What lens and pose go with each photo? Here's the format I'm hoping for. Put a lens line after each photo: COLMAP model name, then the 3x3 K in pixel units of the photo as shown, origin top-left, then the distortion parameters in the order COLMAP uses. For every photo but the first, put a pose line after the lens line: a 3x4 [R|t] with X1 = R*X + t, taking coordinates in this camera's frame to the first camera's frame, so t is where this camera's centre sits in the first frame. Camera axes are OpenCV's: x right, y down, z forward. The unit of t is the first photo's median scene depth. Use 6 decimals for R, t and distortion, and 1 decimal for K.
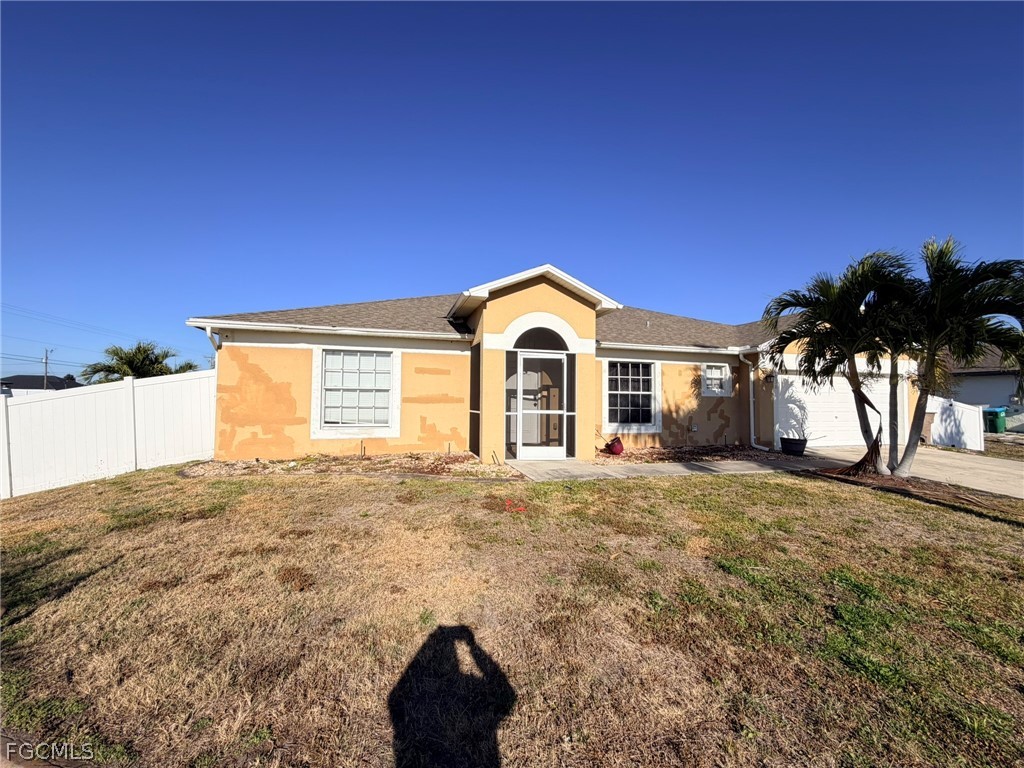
lens RADIAL K [[408.9, 0, 507.4], [0, 408.9, 383.4], [0, 0, 1]] dist [0.000325, 0.000541]
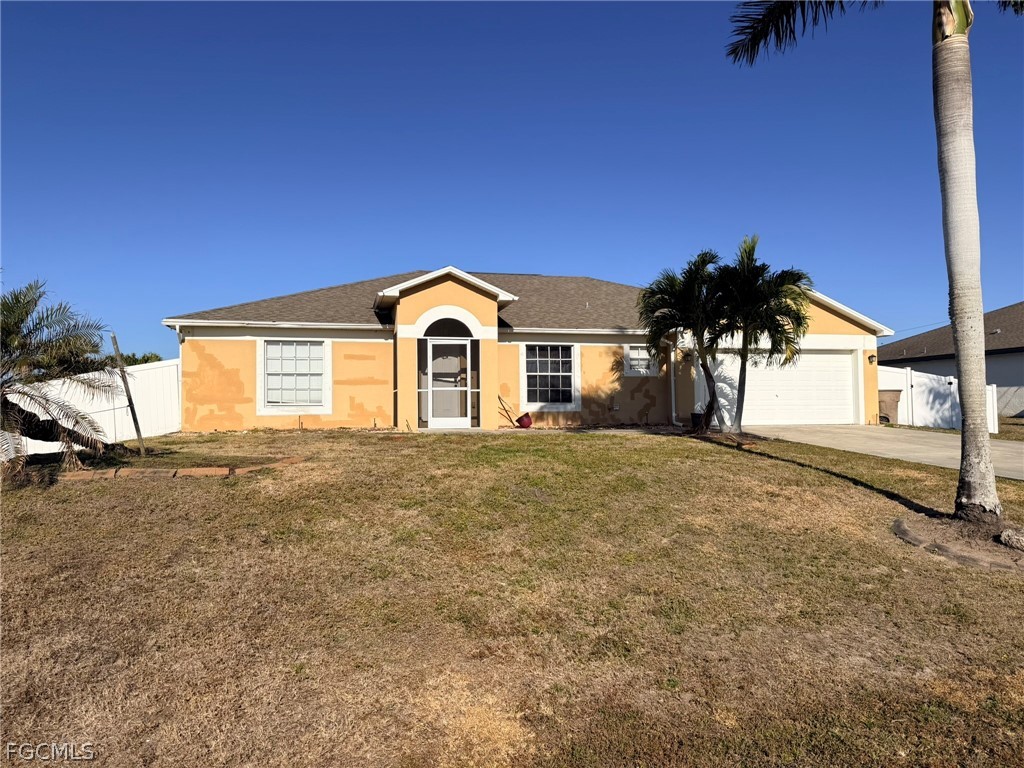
lens RADIAL K [[710.8, 0, 516.6], [0, 710.8, 382.6], [0, 0, 1]] dist [0.092699, -0.001566]
pose [[0.999221, -0.022677, -0.032289, 0.338568], [0.022553, 0.999737, -0.004219, 0.062594], [0.032376, 0.003488, 0.999470, -1.043876]]
